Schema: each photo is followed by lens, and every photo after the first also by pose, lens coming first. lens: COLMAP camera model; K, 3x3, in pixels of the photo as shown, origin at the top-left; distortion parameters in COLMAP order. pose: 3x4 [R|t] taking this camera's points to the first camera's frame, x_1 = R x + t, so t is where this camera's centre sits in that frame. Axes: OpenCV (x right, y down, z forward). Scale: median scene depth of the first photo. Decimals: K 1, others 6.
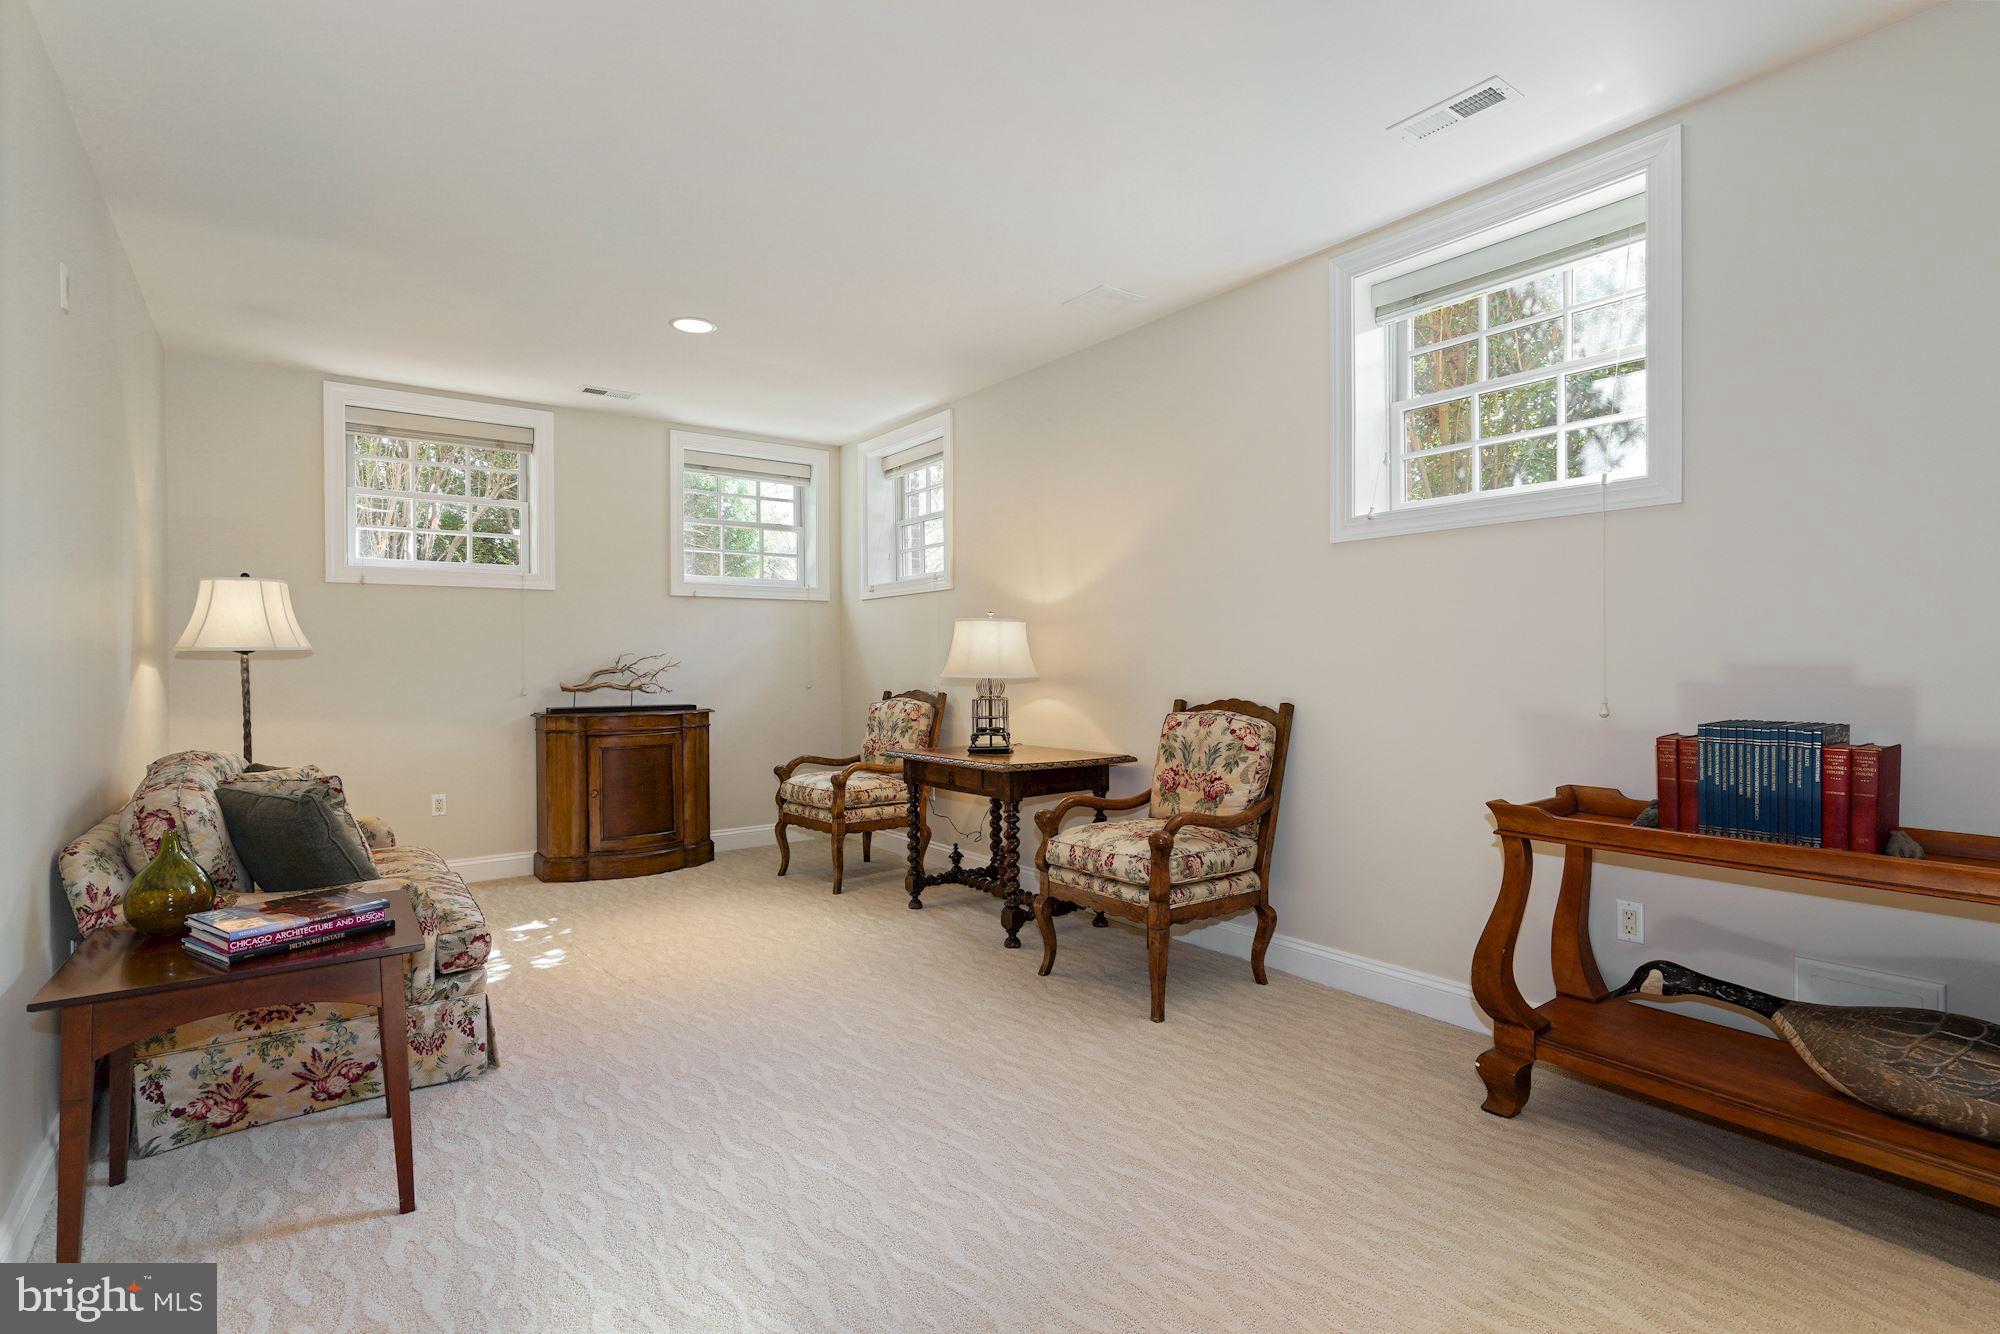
lens RADIAL K [[953.4, 0, 1000.0], [0, 953.4, 667.0], [0, 0, 1]] dist [0.001391, 0.000114]
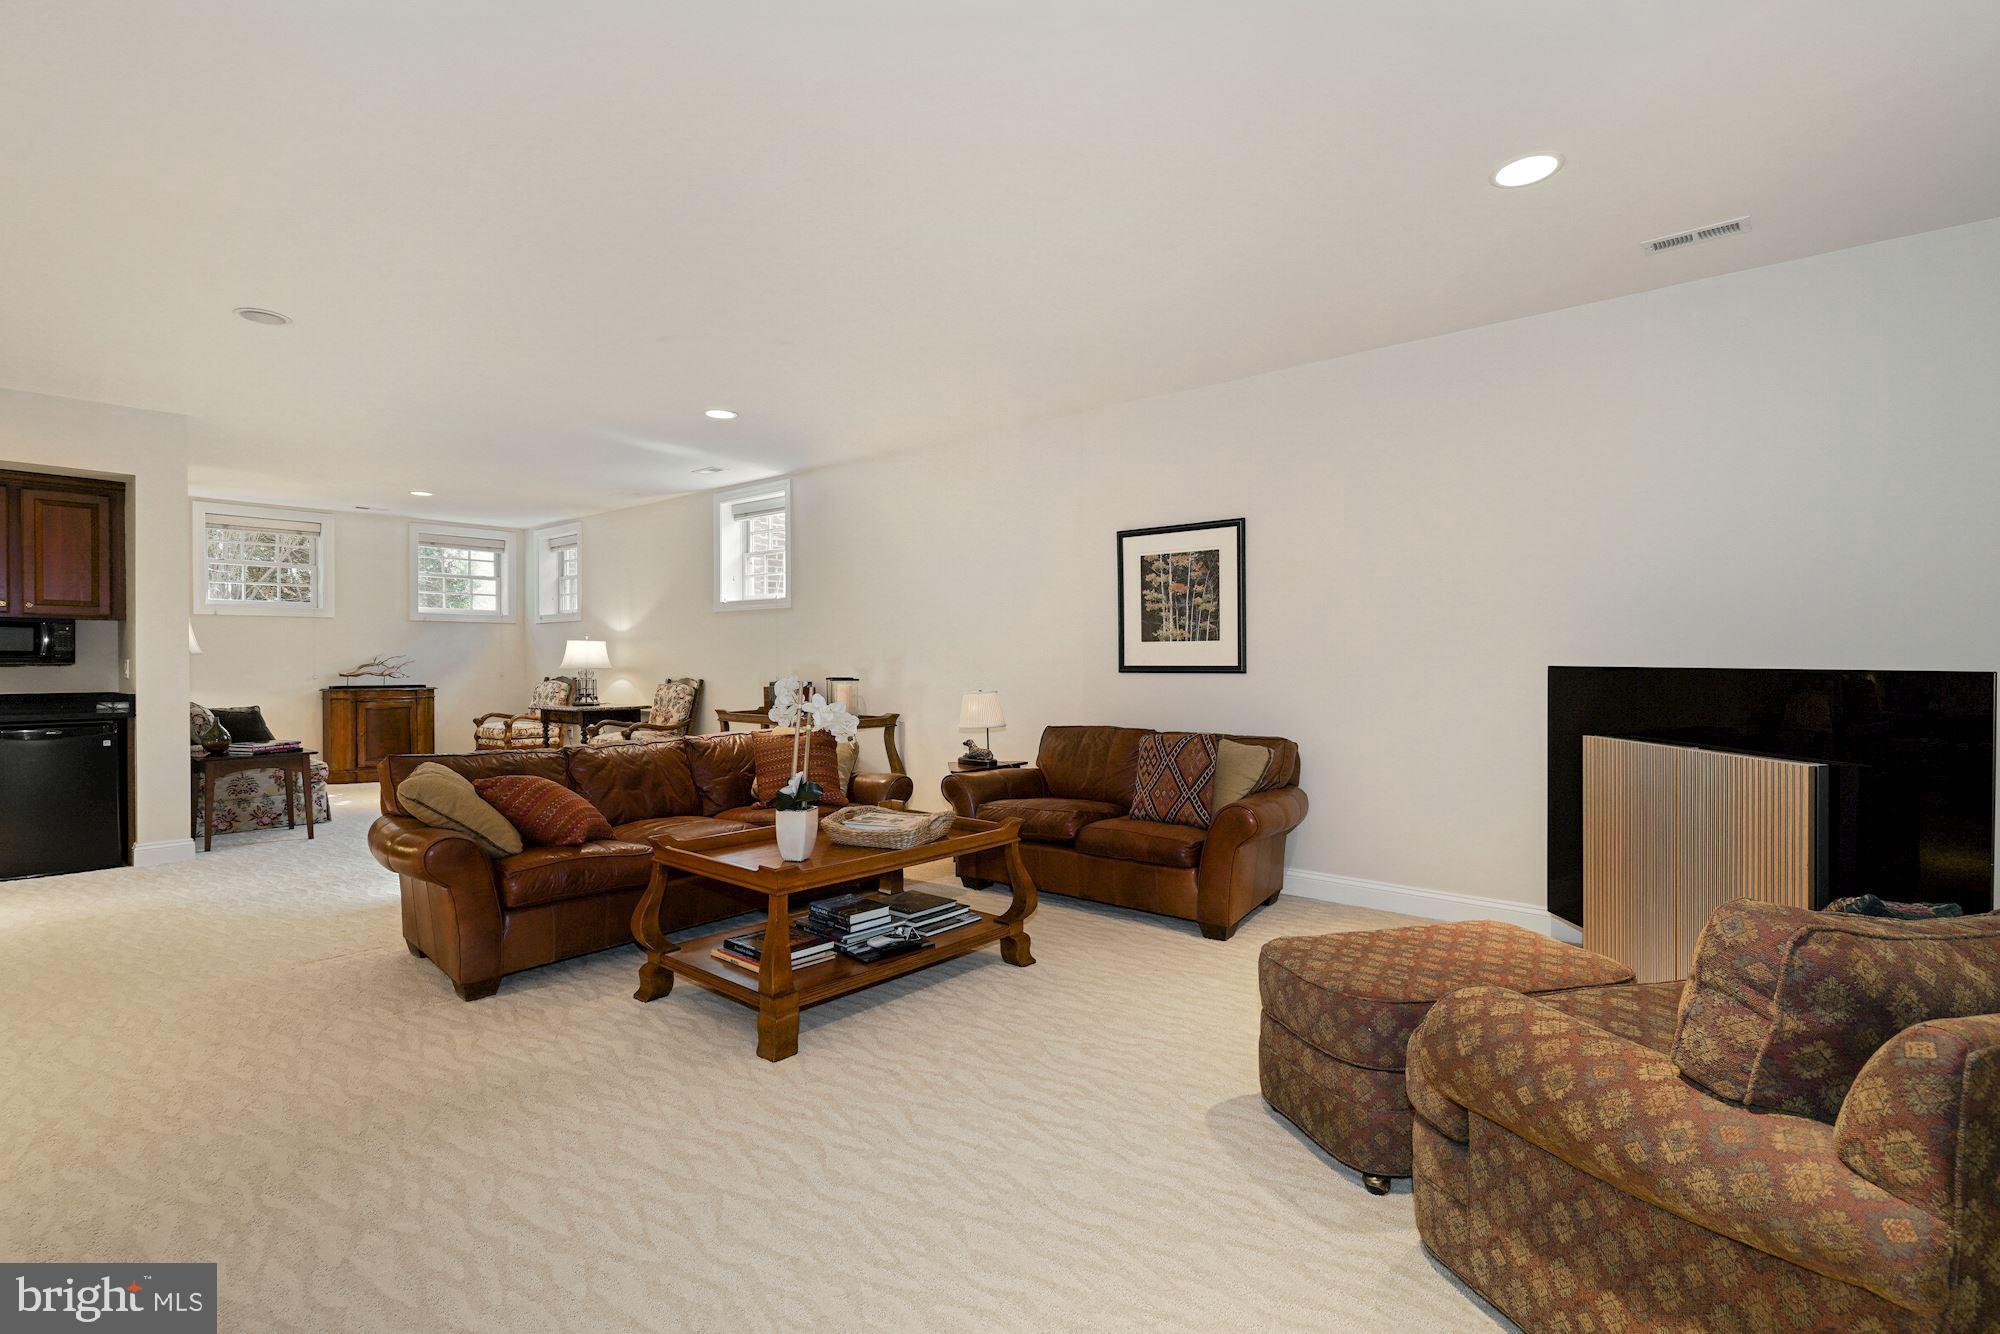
lens RADIAL K [[953.4, 0, 1000.0], [0, 953.4, 667.0], [0, 0, 1]] dist [0.001391, 0.000114]
pose [[0.976581, 0.003299, 0.215124, 0.762890], [-0.003738, 0.999992, 0.001637, 0.002098], [-0.215117, -0.002403, 0.976585, -2.138265]]
